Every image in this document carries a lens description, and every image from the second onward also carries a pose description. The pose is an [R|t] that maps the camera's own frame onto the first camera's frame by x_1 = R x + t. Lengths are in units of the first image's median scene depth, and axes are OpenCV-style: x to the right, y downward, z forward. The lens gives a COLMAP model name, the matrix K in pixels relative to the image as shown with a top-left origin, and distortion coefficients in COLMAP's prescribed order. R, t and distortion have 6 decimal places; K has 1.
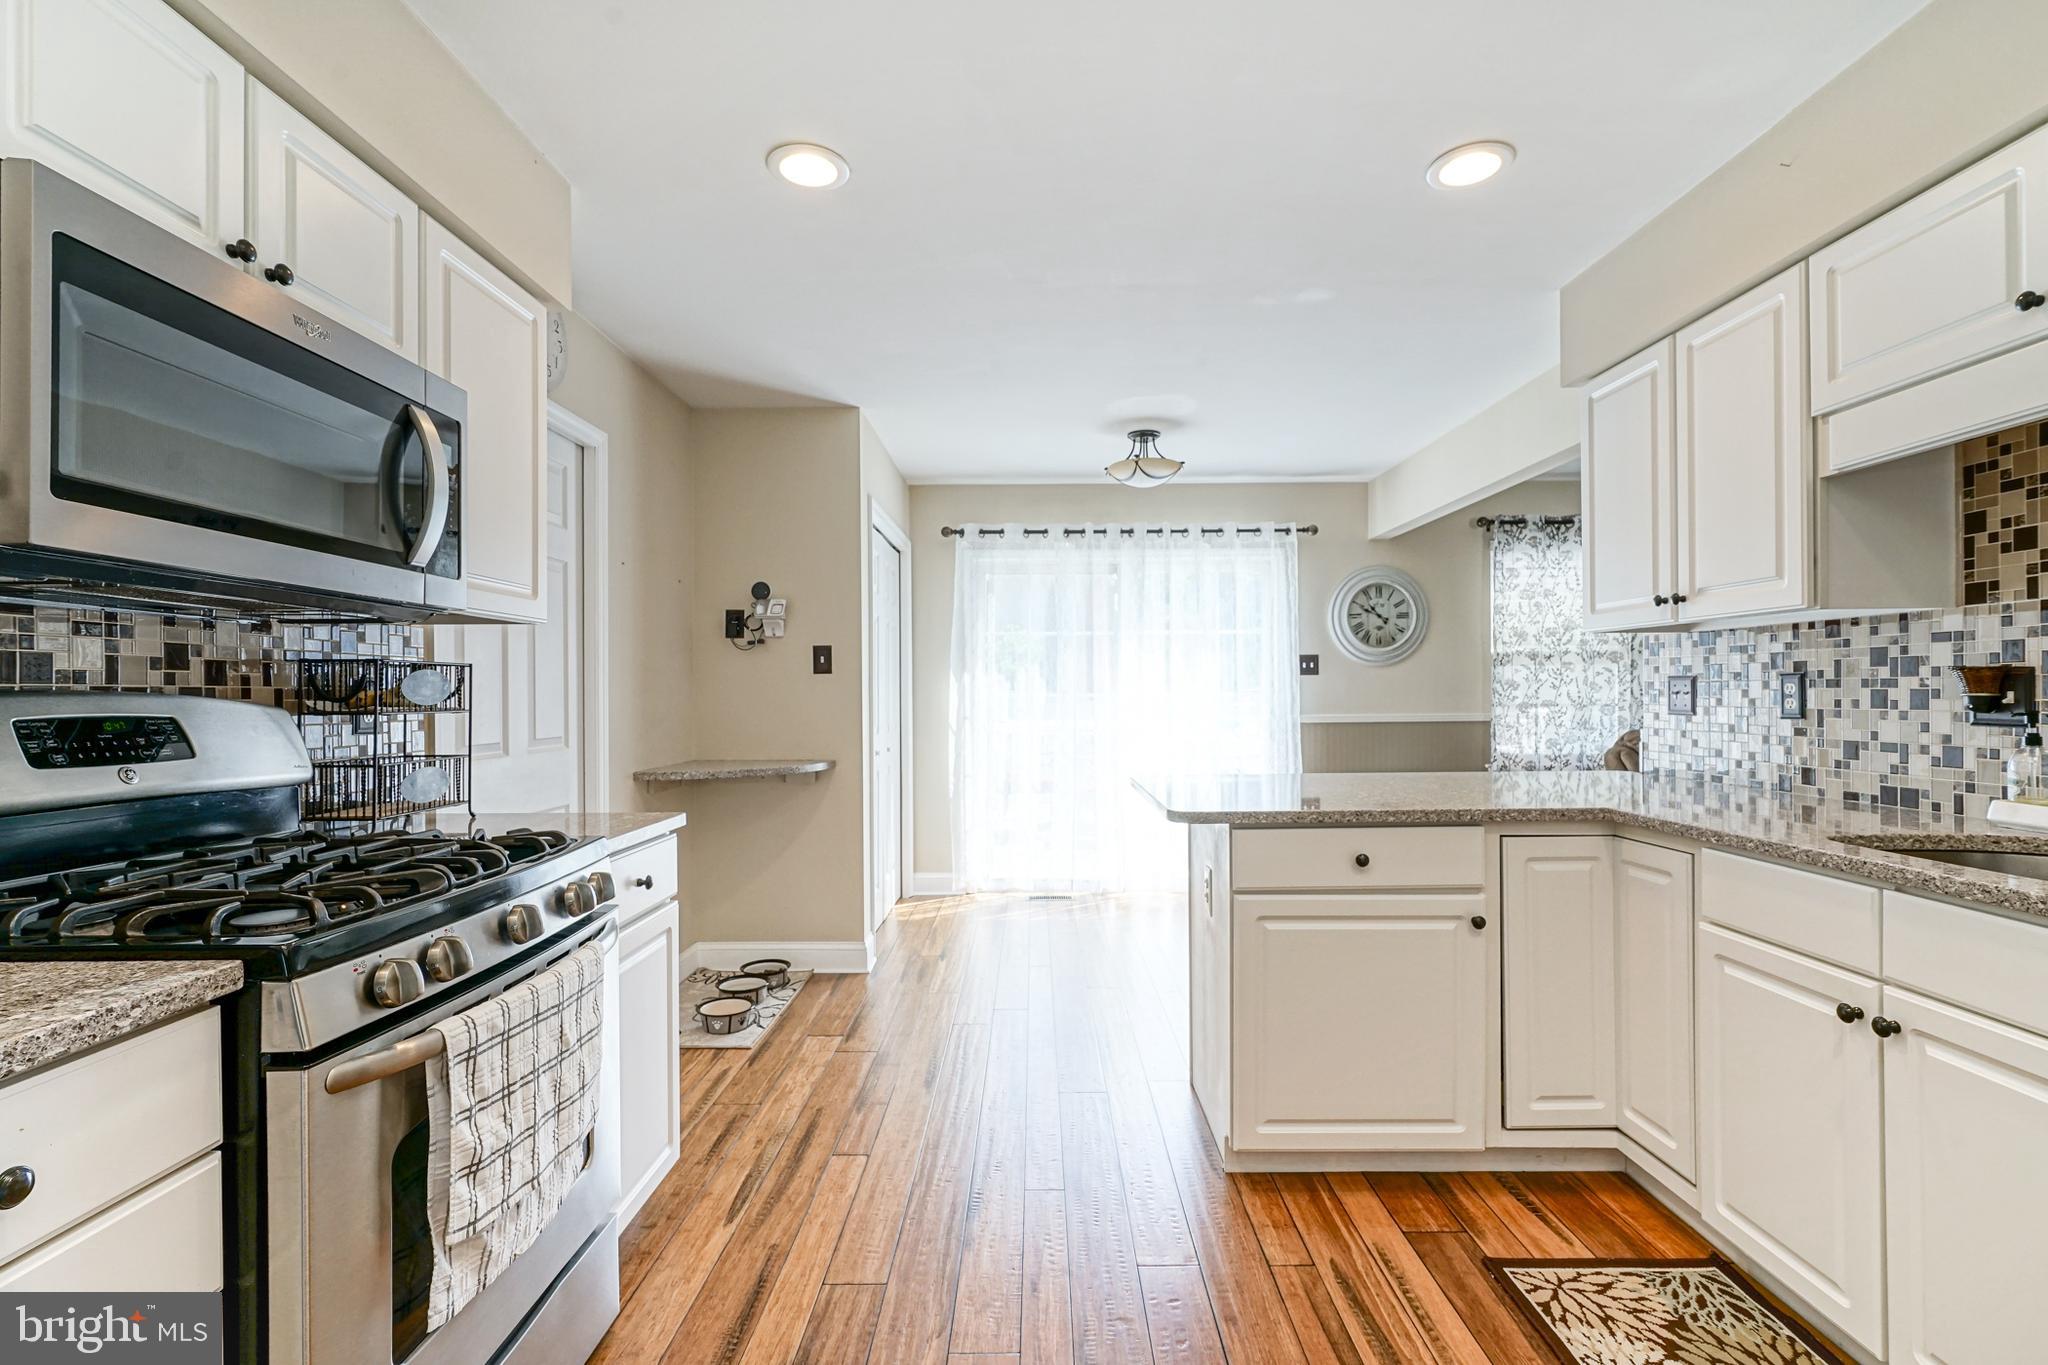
lens RADIAL K [[951.3, 0, 1022.6], [0, 951.3, 691.8], [0, 0, 1]] dist [-0.012589, 0.001437]
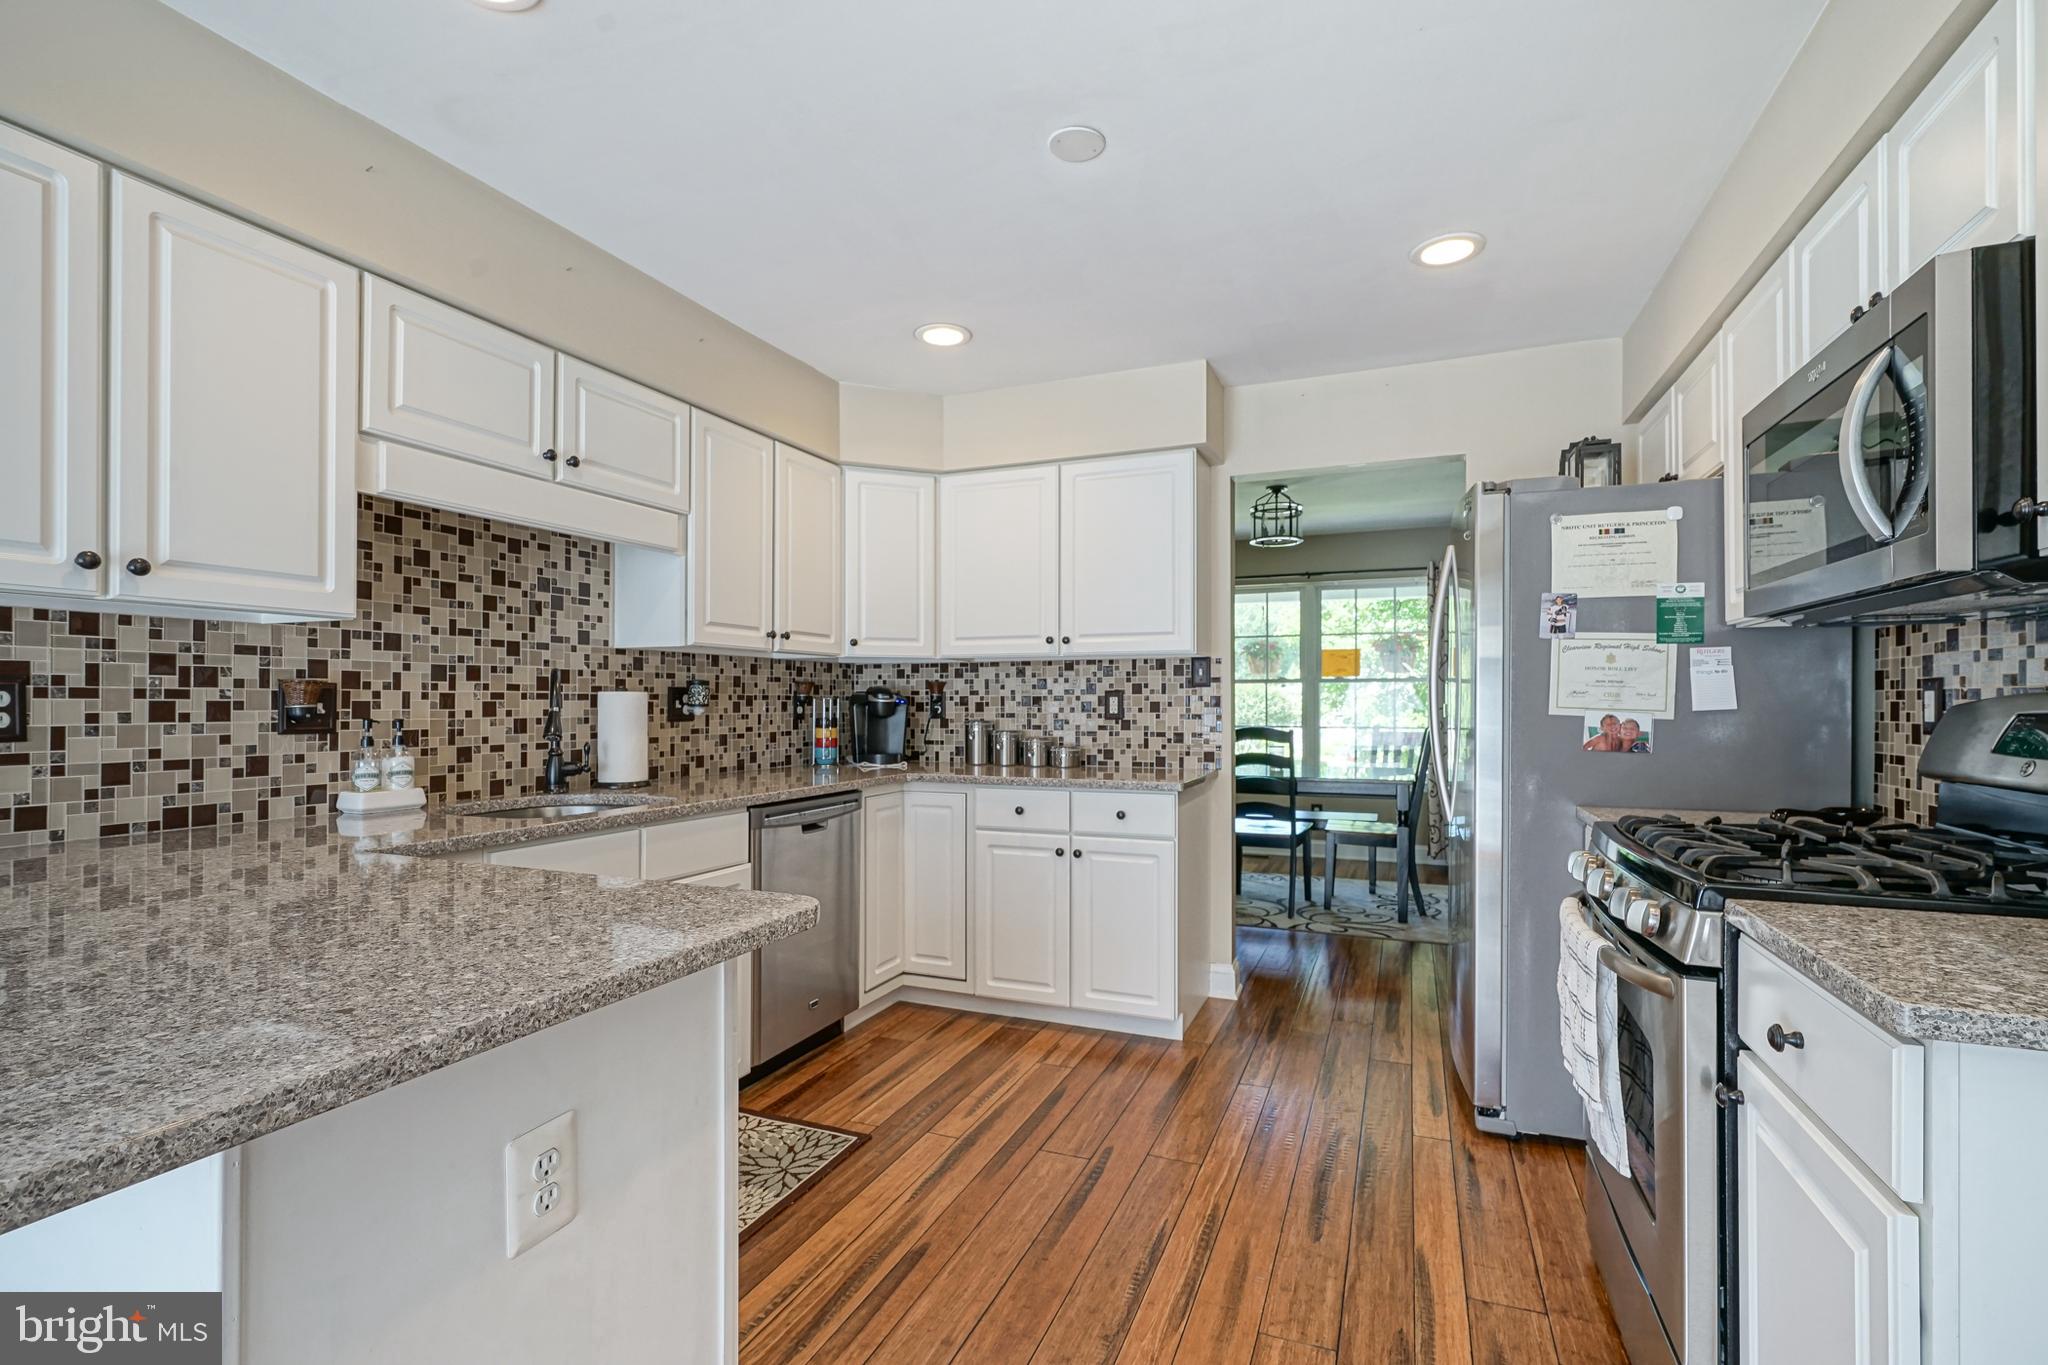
lens RADIAL K [[985.2, 0, 1025.8], [0, 985.2, 699.9], [0, 0, 1]] dist [0.001278, 0.000286]
pose [[-0.938383, 0.007952, 0.345505, -0.178873], [0.005481, 0.999952, -0.008128, 0.008853], [-0.345553, -0.005734, -0.938382, 1.632744]]
